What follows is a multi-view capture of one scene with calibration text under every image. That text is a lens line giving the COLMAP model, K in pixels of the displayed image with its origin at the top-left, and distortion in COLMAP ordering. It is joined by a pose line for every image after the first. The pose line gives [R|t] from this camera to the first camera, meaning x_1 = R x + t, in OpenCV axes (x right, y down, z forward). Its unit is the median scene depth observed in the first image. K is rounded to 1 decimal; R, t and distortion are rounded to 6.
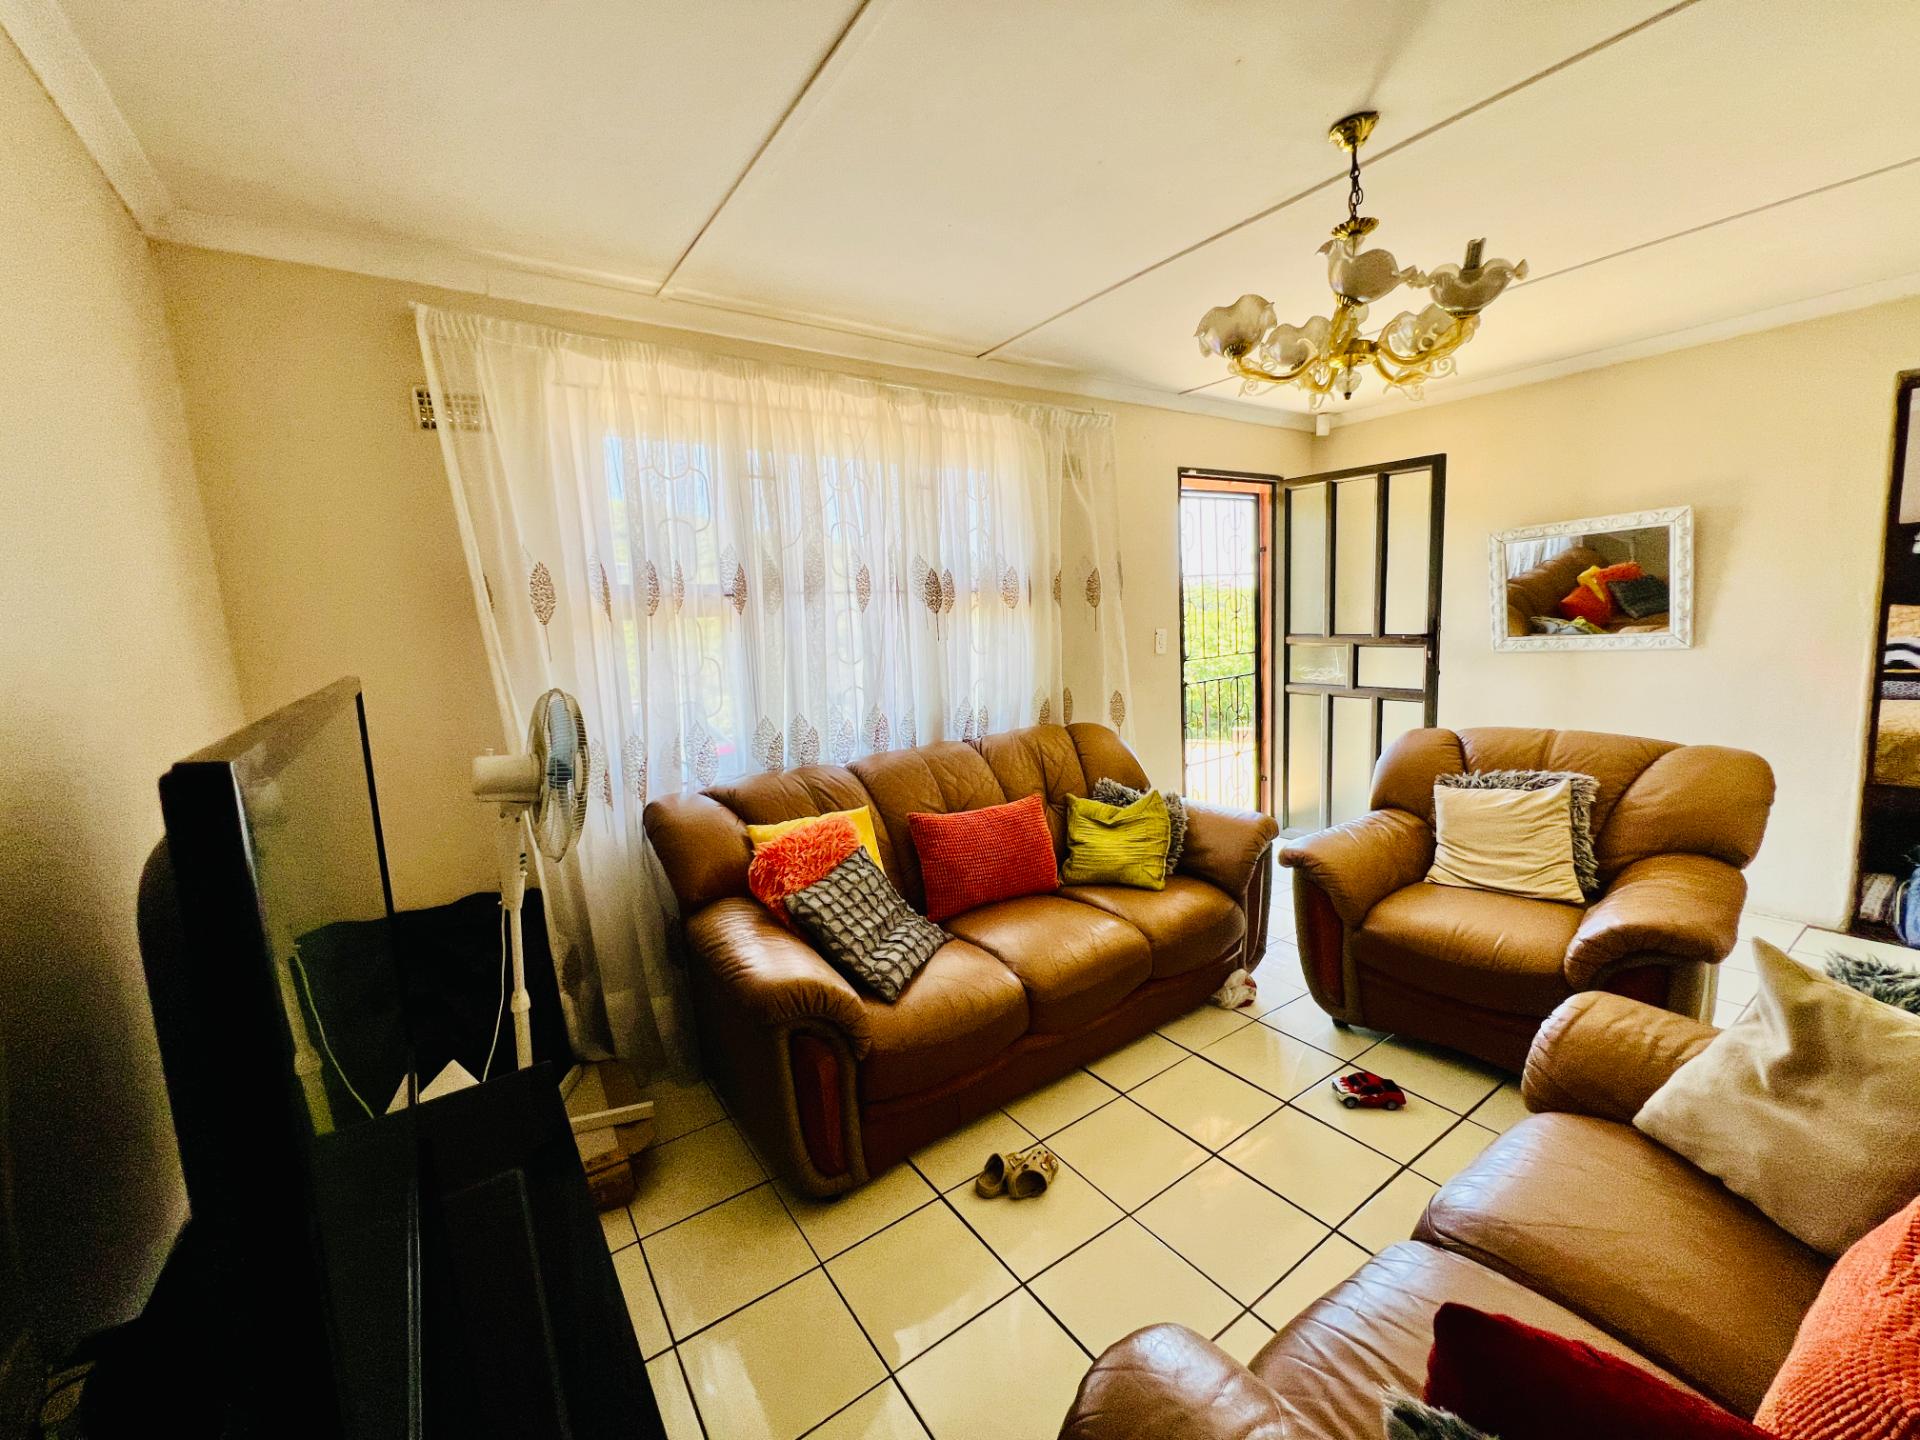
lens RADIAL K [[780.0, 0, 960.0], [0, 780.0, 720.0], [0, 0, 1]] dist [-0.000417, 0.000164]
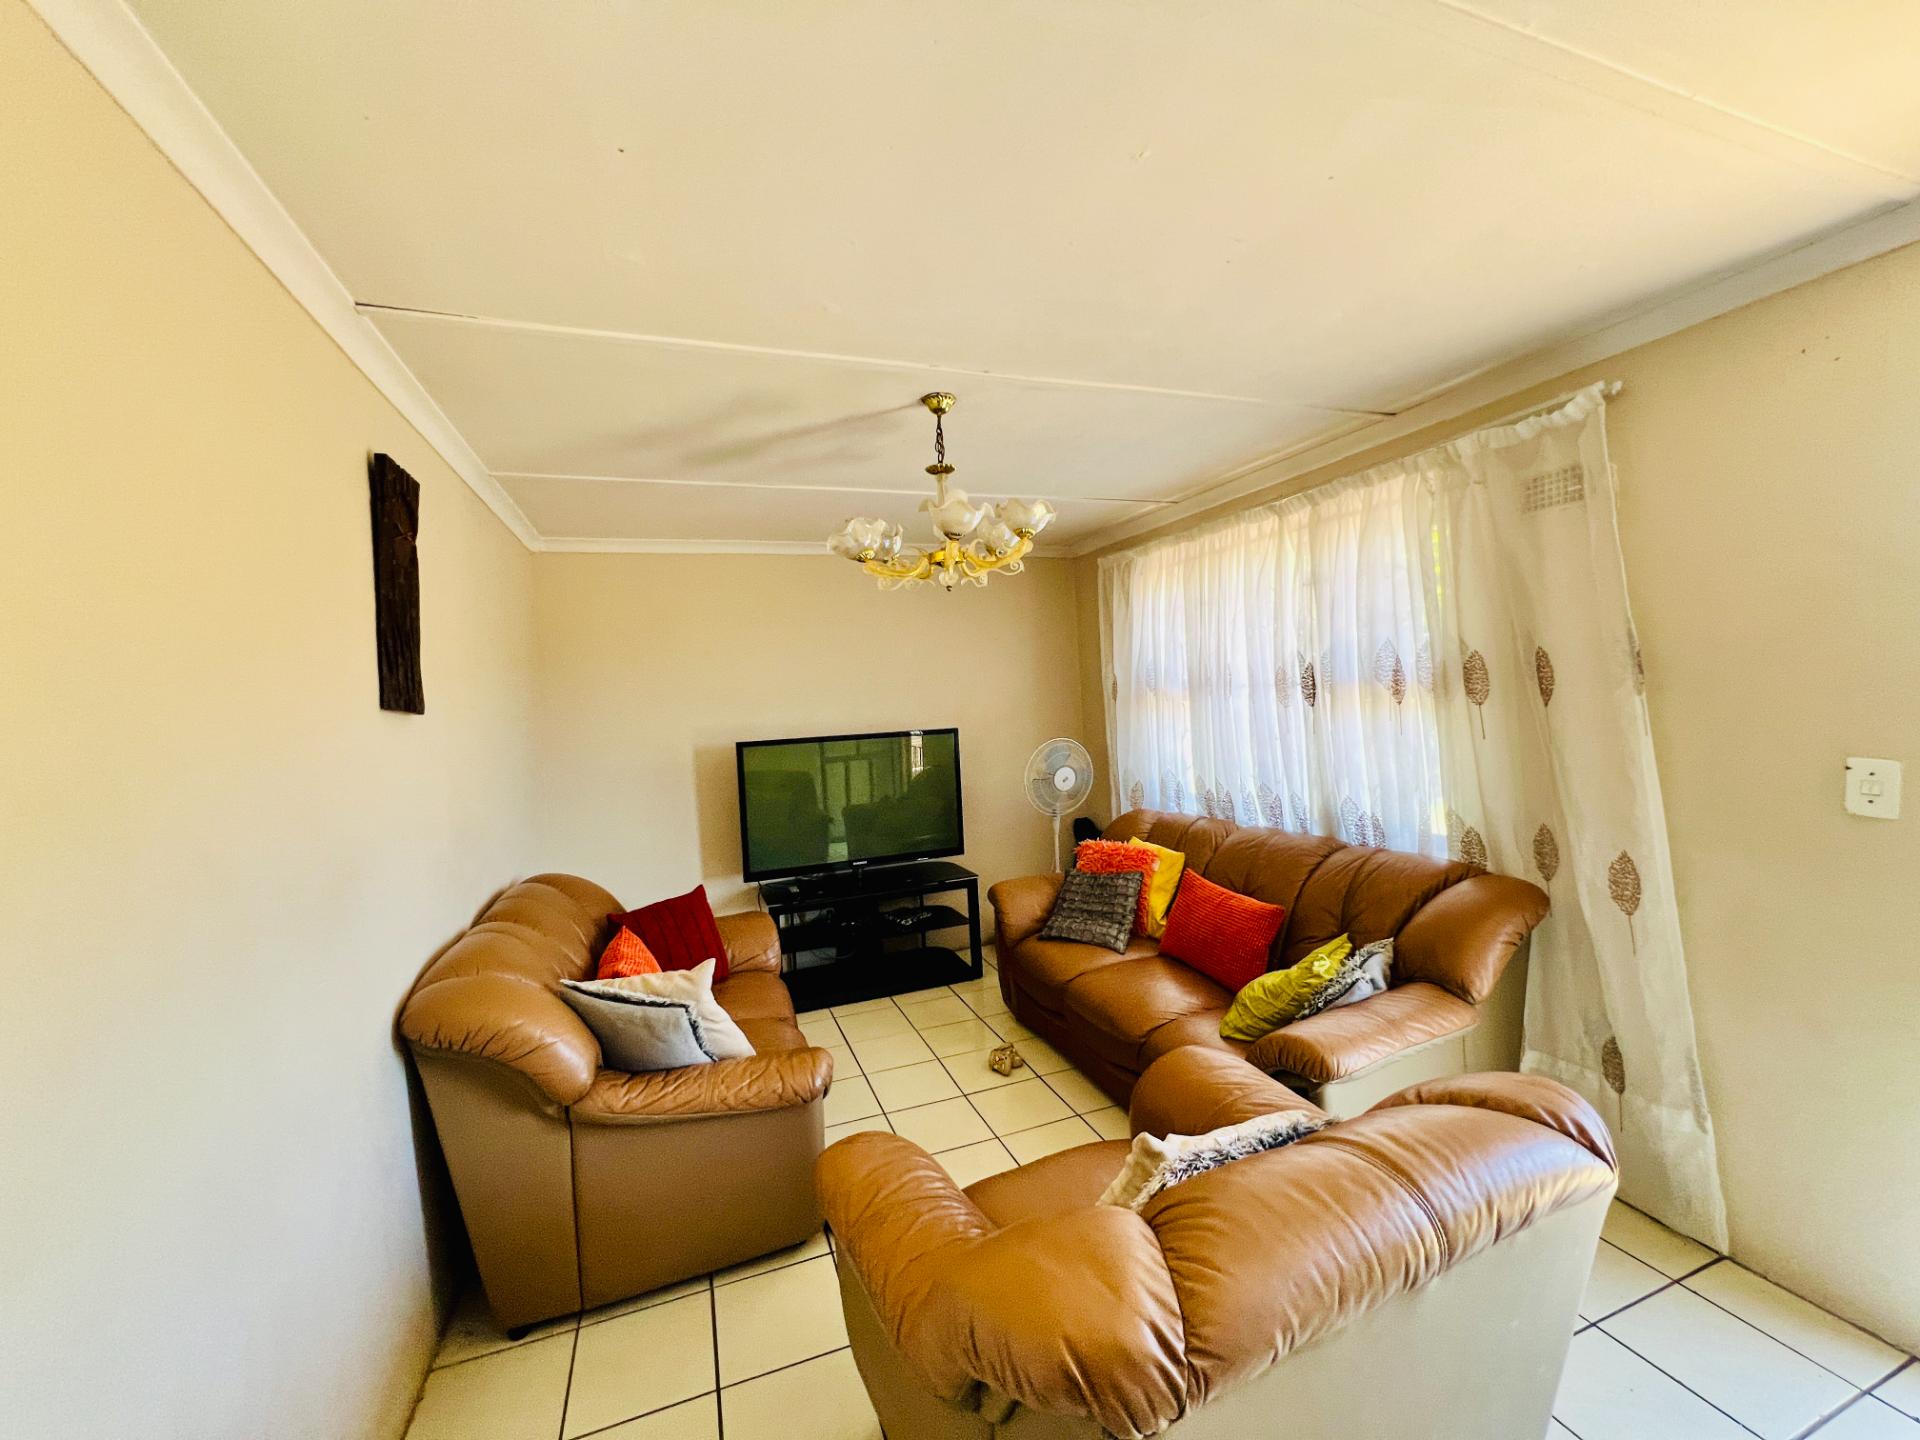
lens RADIAL K [[769.7, 0, 956.6], [0, 769.7, 717.3], [0, 0, 1]] dist [-0.001434, 0.001170]
pose [[-0.249502, 0.079297, -0.965122, 1.040441], [-0.070997, 0.992462, 0.099897, -0.190269], [0.965768, 0.093445, -0.241992, 0.801313]]
